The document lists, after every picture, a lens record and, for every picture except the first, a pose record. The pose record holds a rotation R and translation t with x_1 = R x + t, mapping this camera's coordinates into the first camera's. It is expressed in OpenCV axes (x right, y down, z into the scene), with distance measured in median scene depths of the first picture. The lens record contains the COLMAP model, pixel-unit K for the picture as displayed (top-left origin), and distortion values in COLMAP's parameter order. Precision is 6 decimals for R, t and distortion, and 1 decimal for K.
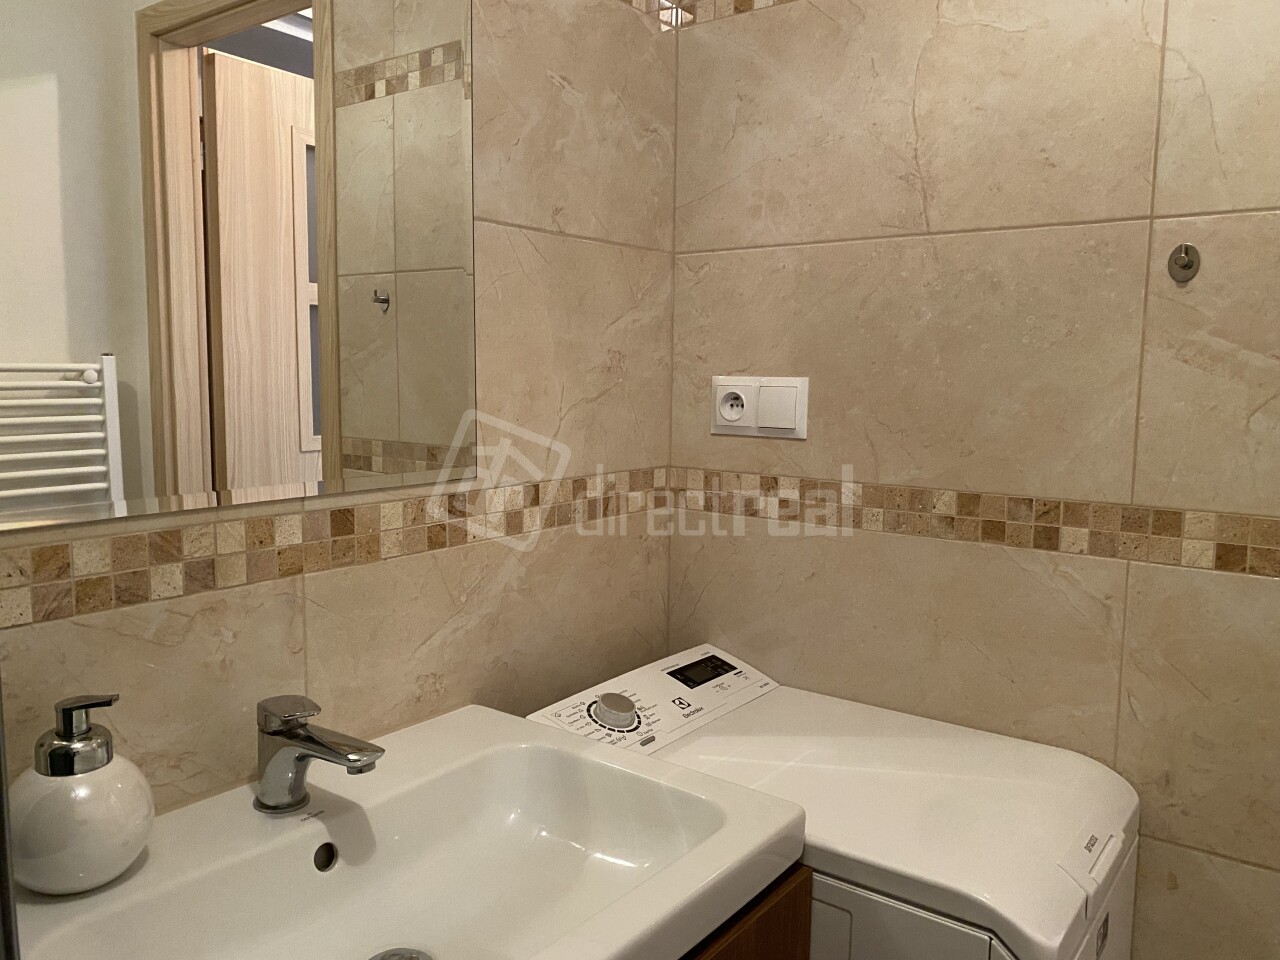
lens RADIAL K [[974.5, 0, 639.2], [0, 974.5, 477.4], [0, 0, 1]] dist [0.035883, -0.041579]
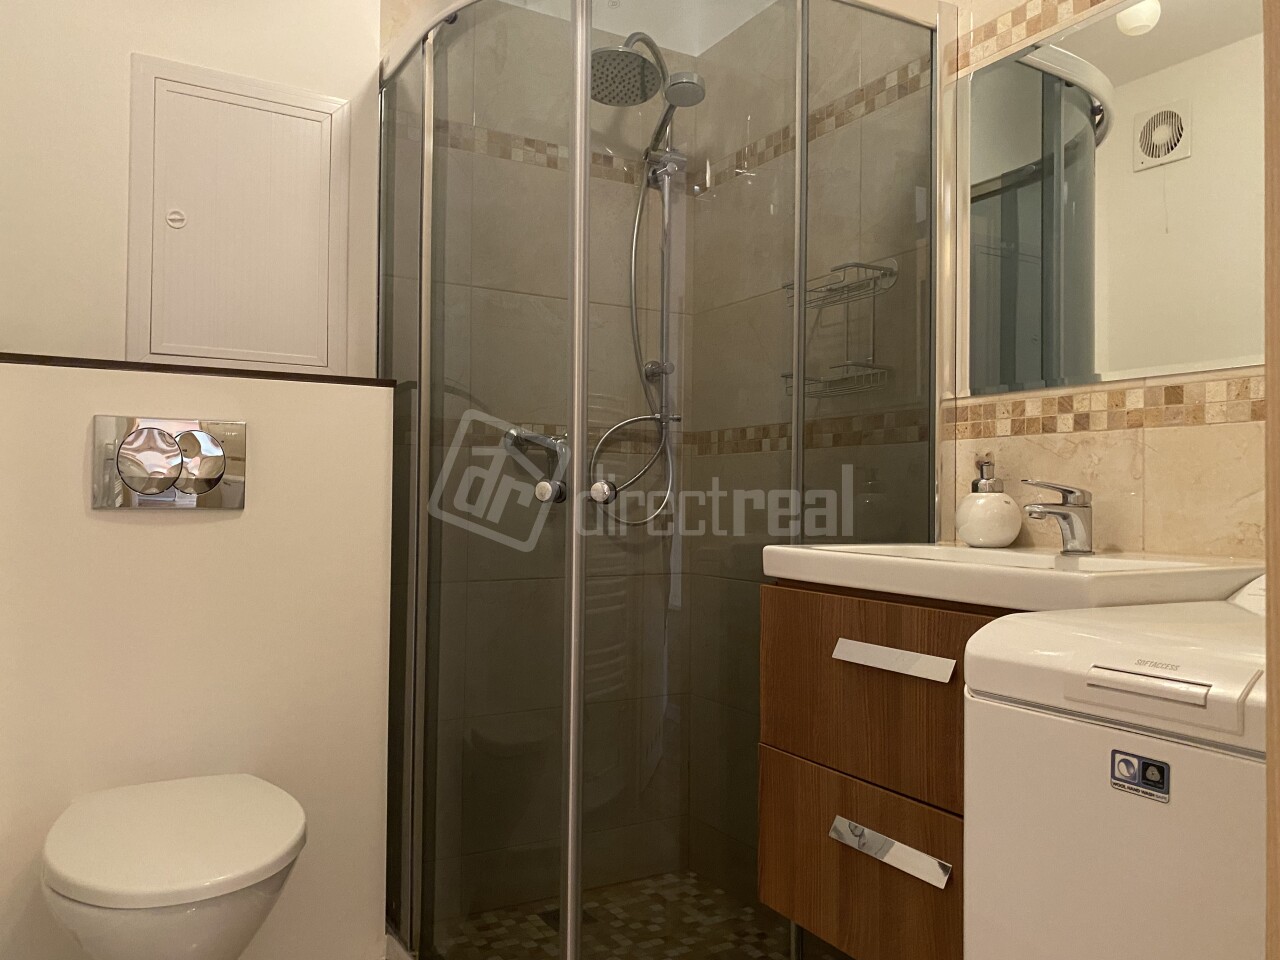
lens RADIAL K [[974.5, 0, 640.8], [0, 974.5, 480.8], [0, 0, 1]] dist [0.035883, -0.041579]
pose [[-0.388865, -0.020377, -0.921069, 1.420200], [-0.106097, 0.994094, 0.022801, 0.236421], [0.915165, 0.106589, -0.388730, 0.910328]]
